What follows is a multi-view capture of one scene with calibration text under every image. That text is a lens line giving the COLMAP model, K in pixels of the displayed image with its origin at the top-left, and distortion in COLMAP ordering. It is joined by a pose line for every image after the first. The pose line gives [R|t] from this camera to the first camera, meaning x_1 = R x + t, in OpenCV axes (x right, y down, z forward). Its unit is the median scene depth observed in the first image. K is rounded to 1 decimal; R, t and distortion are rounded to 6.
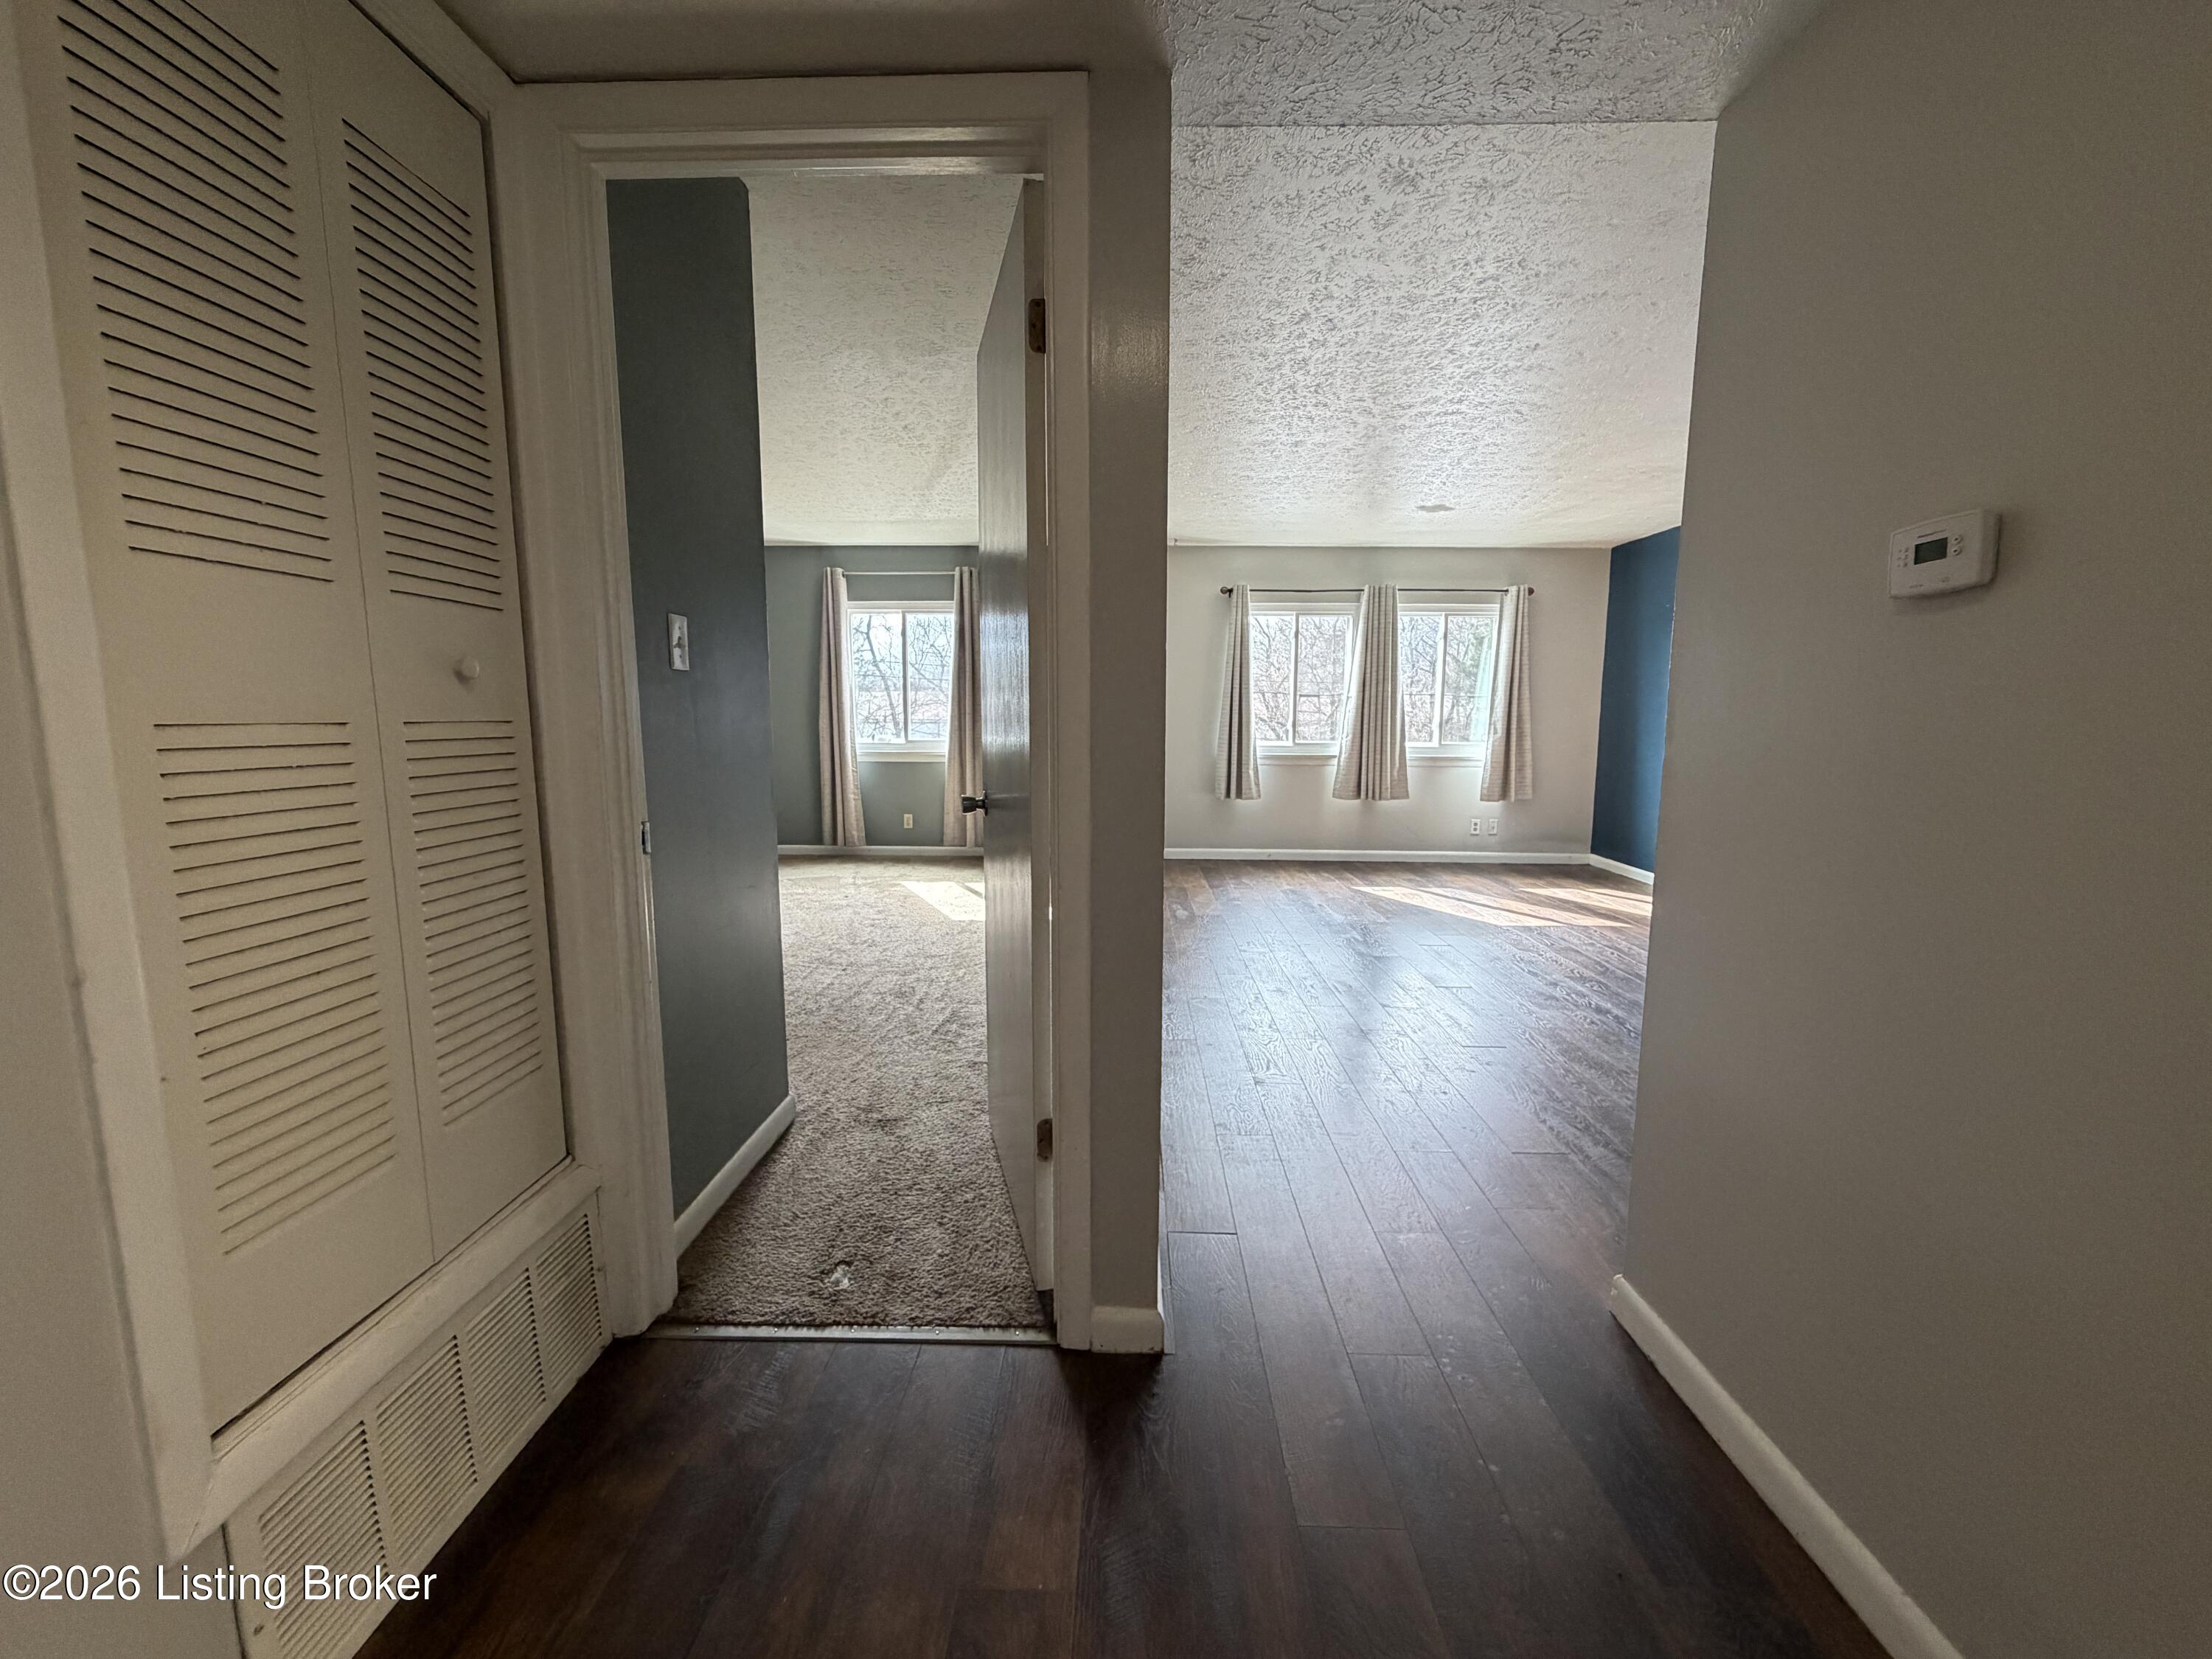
lens RADIAL K [[885.8, 0, 1102.5], [0, 885.8, 832.4], [0, 0, 1]] dist [-0.000296, 0.000221]
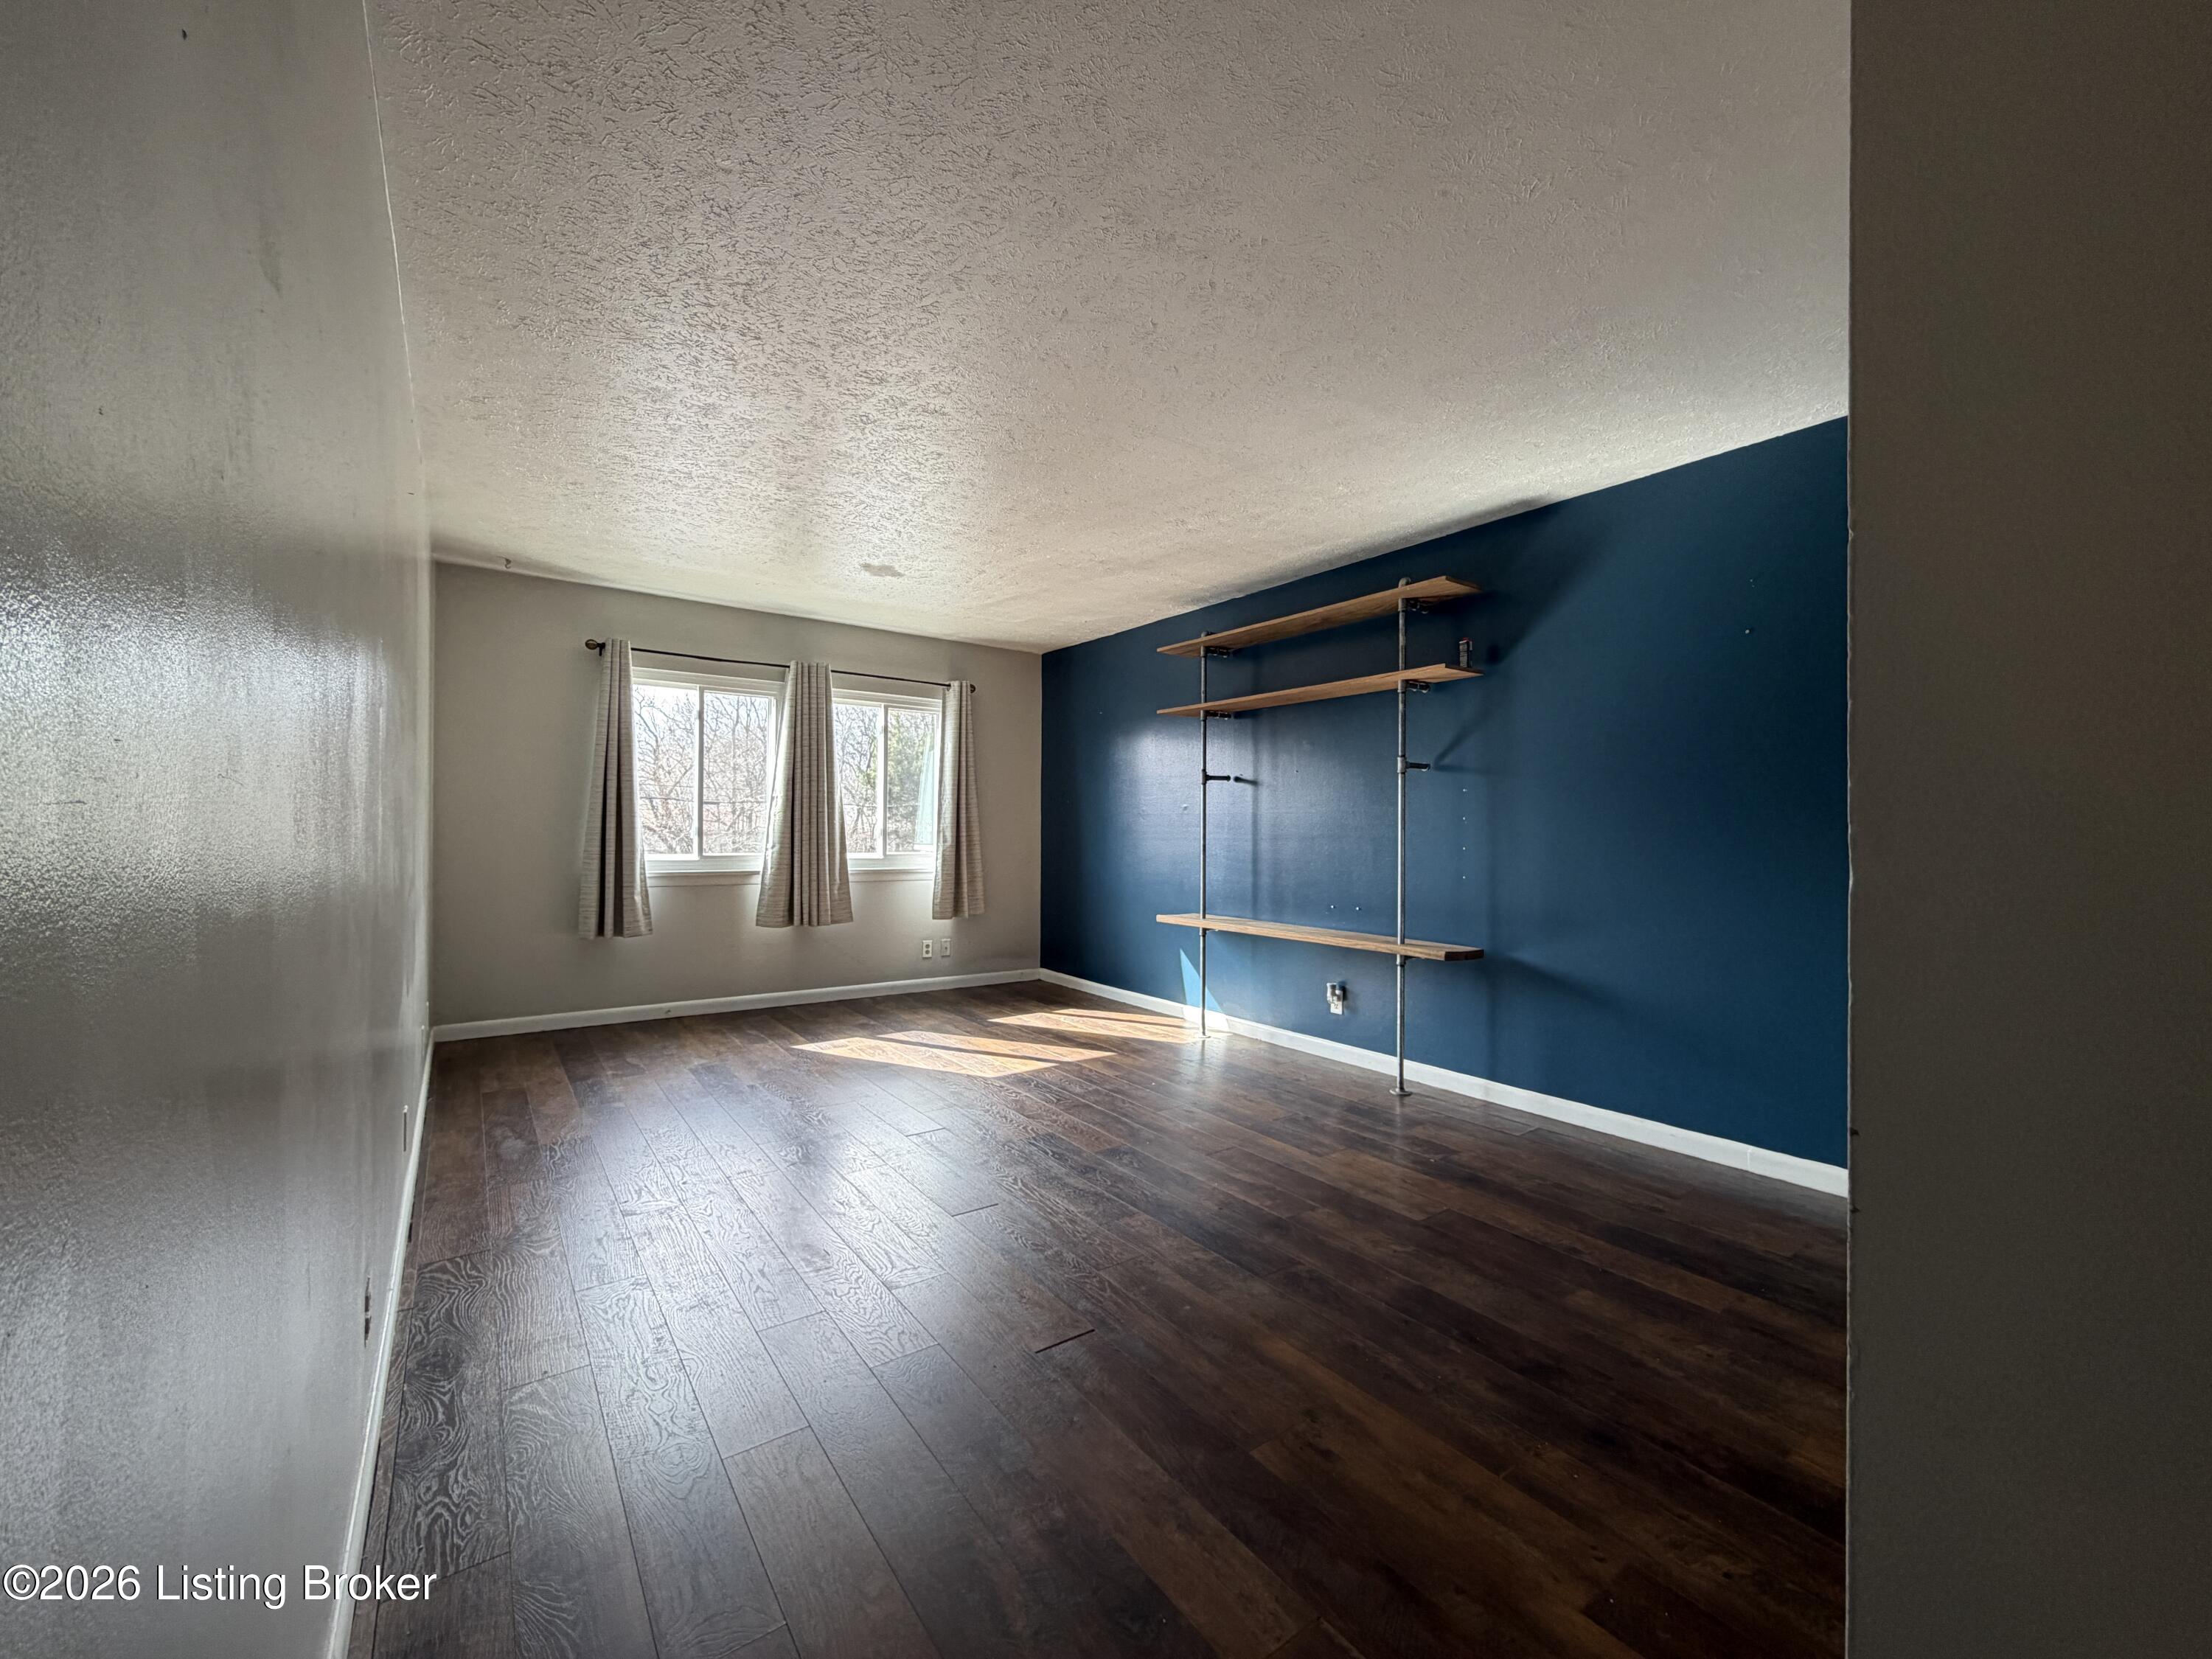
lens RADIAL K [[885.8, 0, 1104.5], [0, 885.8, 824.3], [0, 0, 1]] dist [-0.000296, 0.000221]
pose [[0.794815, 0.006764, 0.606814, 0.033987], [0.074286, 0.991333, -0.108352, -0.021836], [-0.602288, 0.131198, 0.787424, 0.208808]]
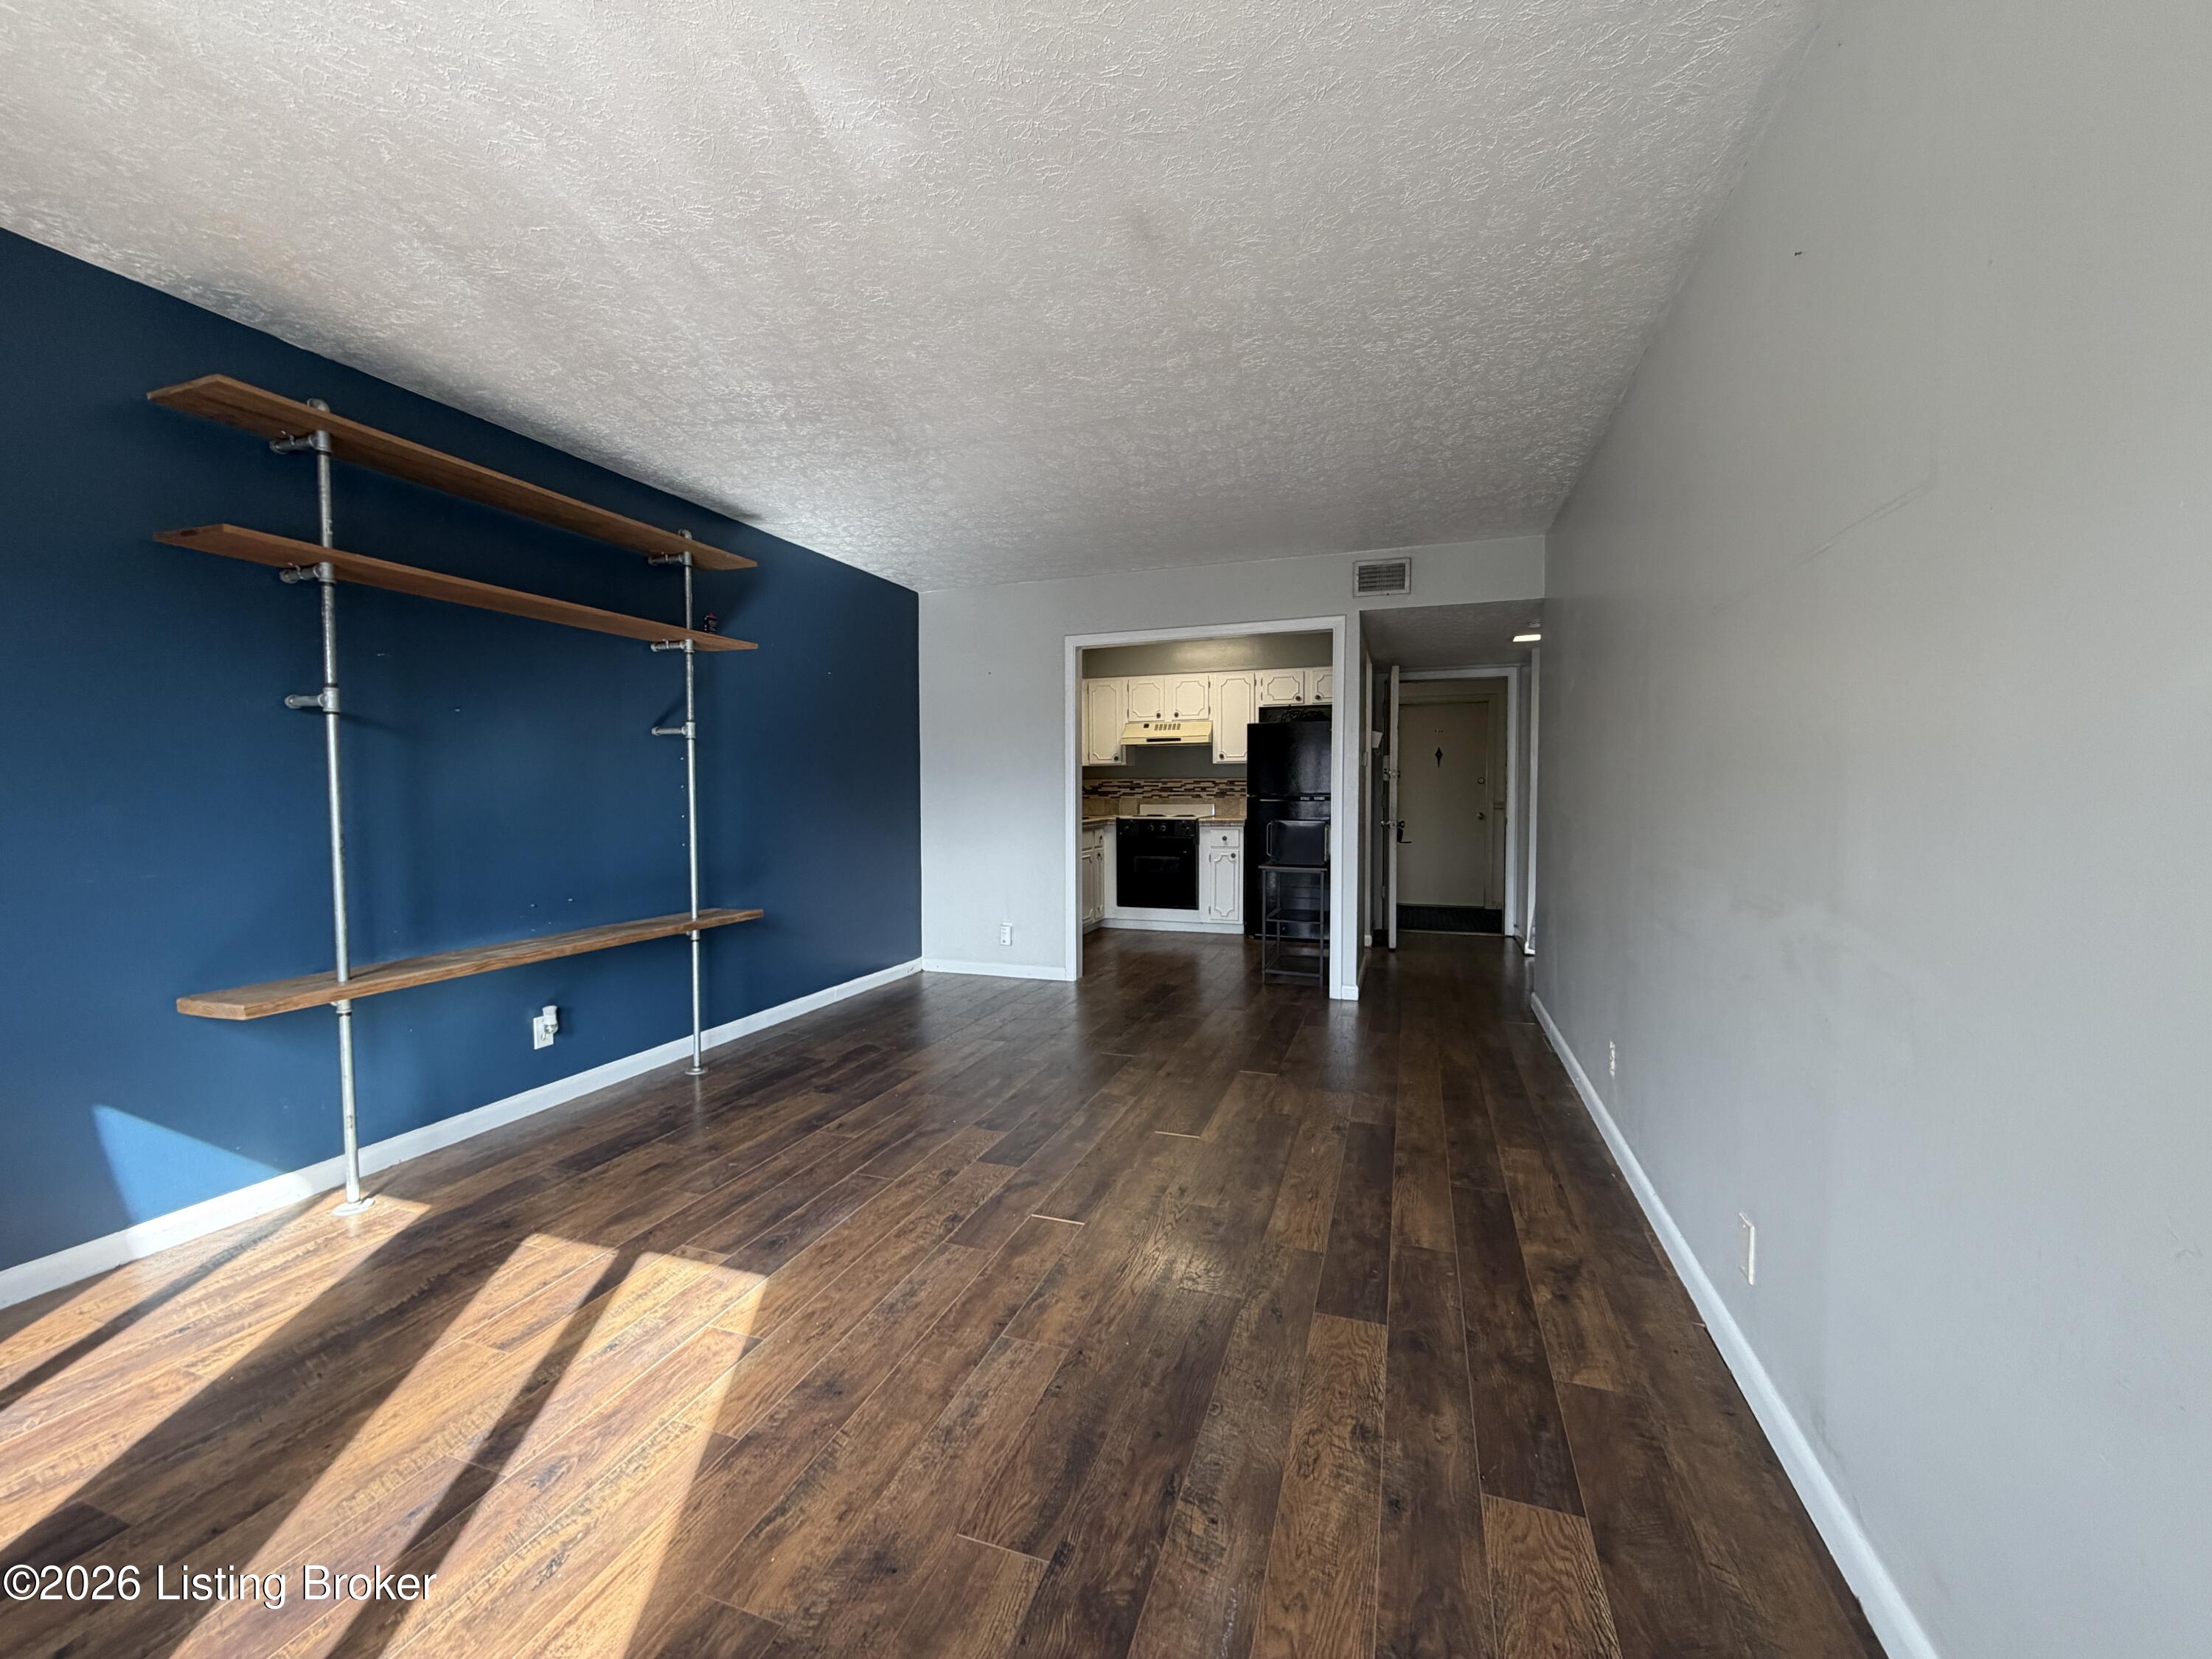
lens RADIAL K [[885.8, 0, 1096.7], [0, 885.8, 822.8], [0, 0, 1]] dist [-0.000296, 0.000221]
pose [[-0.951916, -0.012269, 0.306113, 0.132638], [0.039123, 0.986148, 0.161186, -0.130984], [-0.303850, 0.165411, -0.938251, 0.993694]]
